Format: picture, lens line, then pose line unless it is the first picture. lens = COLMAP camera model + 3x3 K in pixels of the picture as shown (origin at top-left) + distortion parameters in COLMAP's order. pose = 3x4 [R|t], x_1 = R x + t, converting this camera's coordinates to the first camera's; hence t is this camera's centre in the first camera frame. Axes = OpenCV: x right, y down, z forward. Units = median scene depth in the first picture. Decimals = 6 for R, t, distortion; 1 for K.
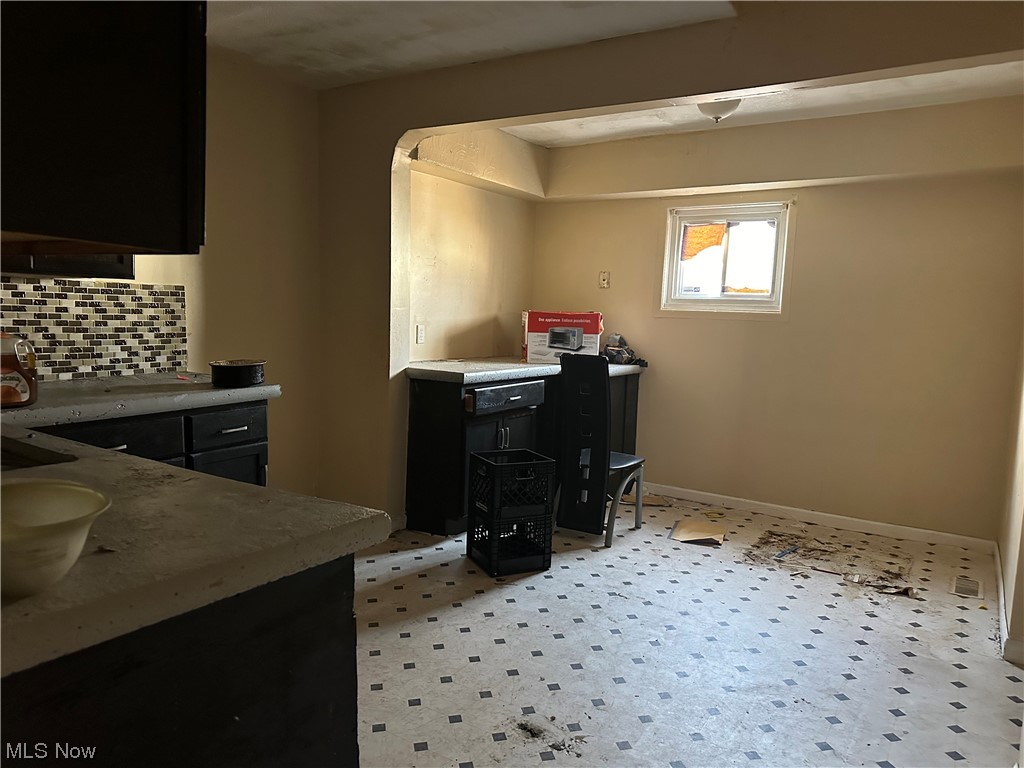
lens RADIAL K [[715.3, 0, 509.9], [0, 715.3, 381.7], [0, 0, 1]] dist [0.023818, -0.033088]
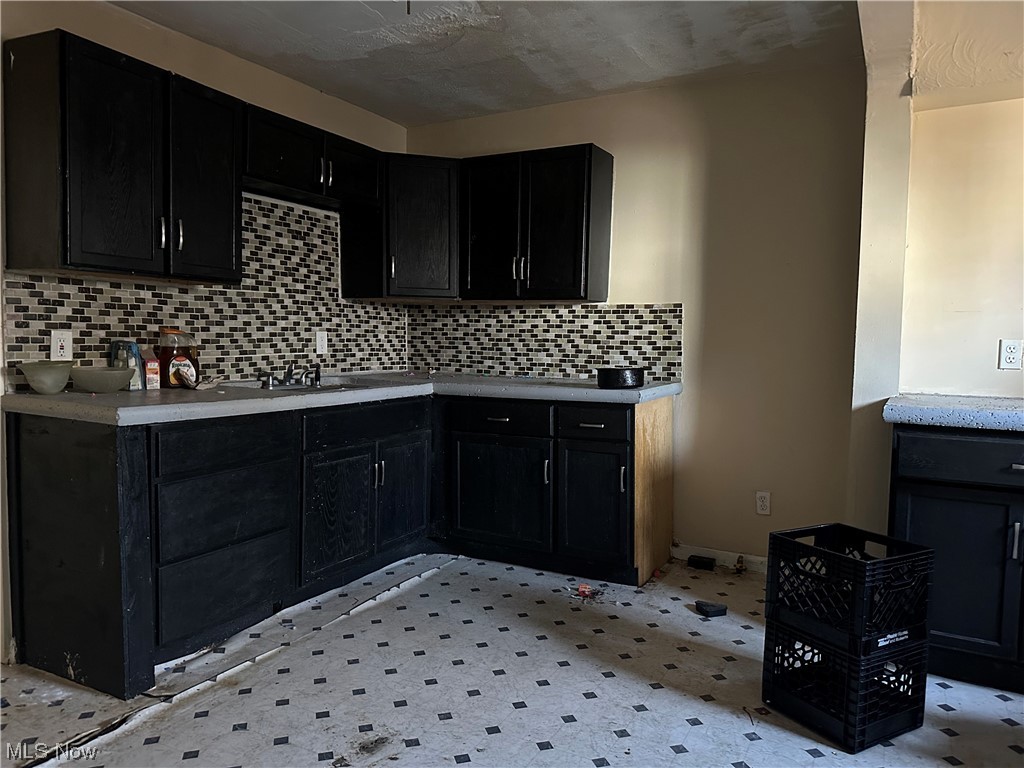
lens RADIAL K [[715.3, 0, 514.7], [0, 715.3, 379.5], [0, 0, 1]] dist [0.023818, -0.033088]
pose [[0.066779, 0.026008, -0.997429, 0.633880], [-0.111798, 0.993560, 0.018422, -0.011084], [0.991485, 0.110281, 0.069257, 0.712817]]
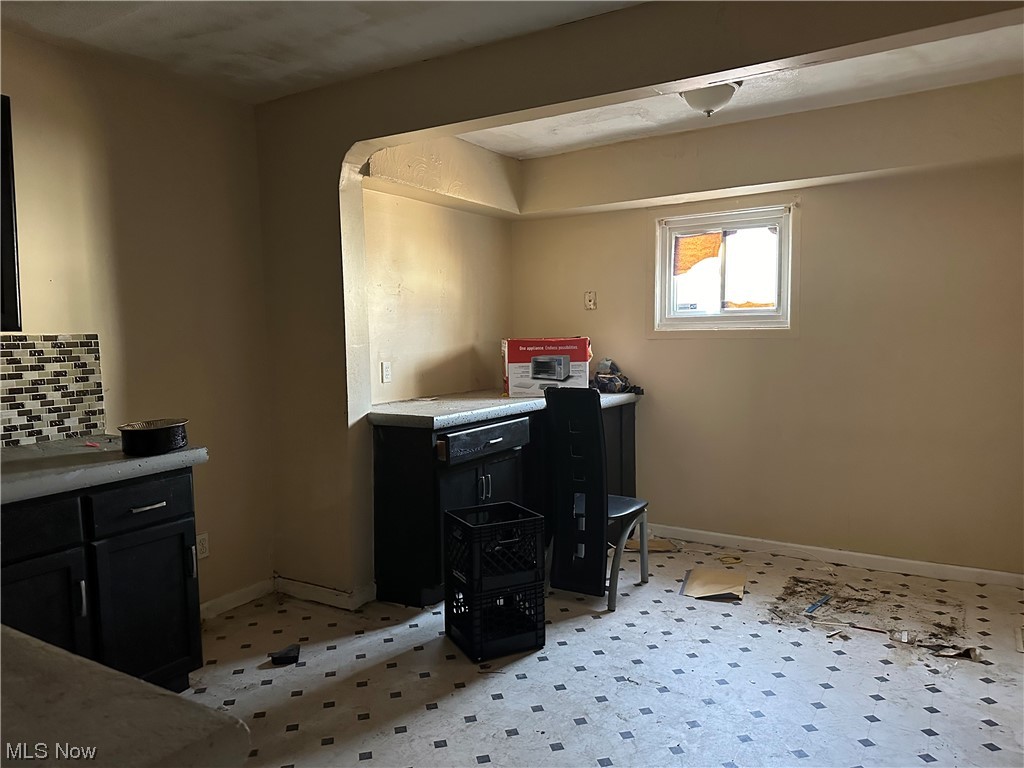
lens RADIAL K [[715.3, 0, 504.3], [0, 715.3, 377.1], [0, 0, 1]] dist [0.023818, -0.033088]
pose [[0.998754, -0.049770, 0.003667, 0.023270], [0.049872, 0.998072, -0.036945, -0.027975], [-0.001821, 0.037082, 0.999311, 0.155099]]
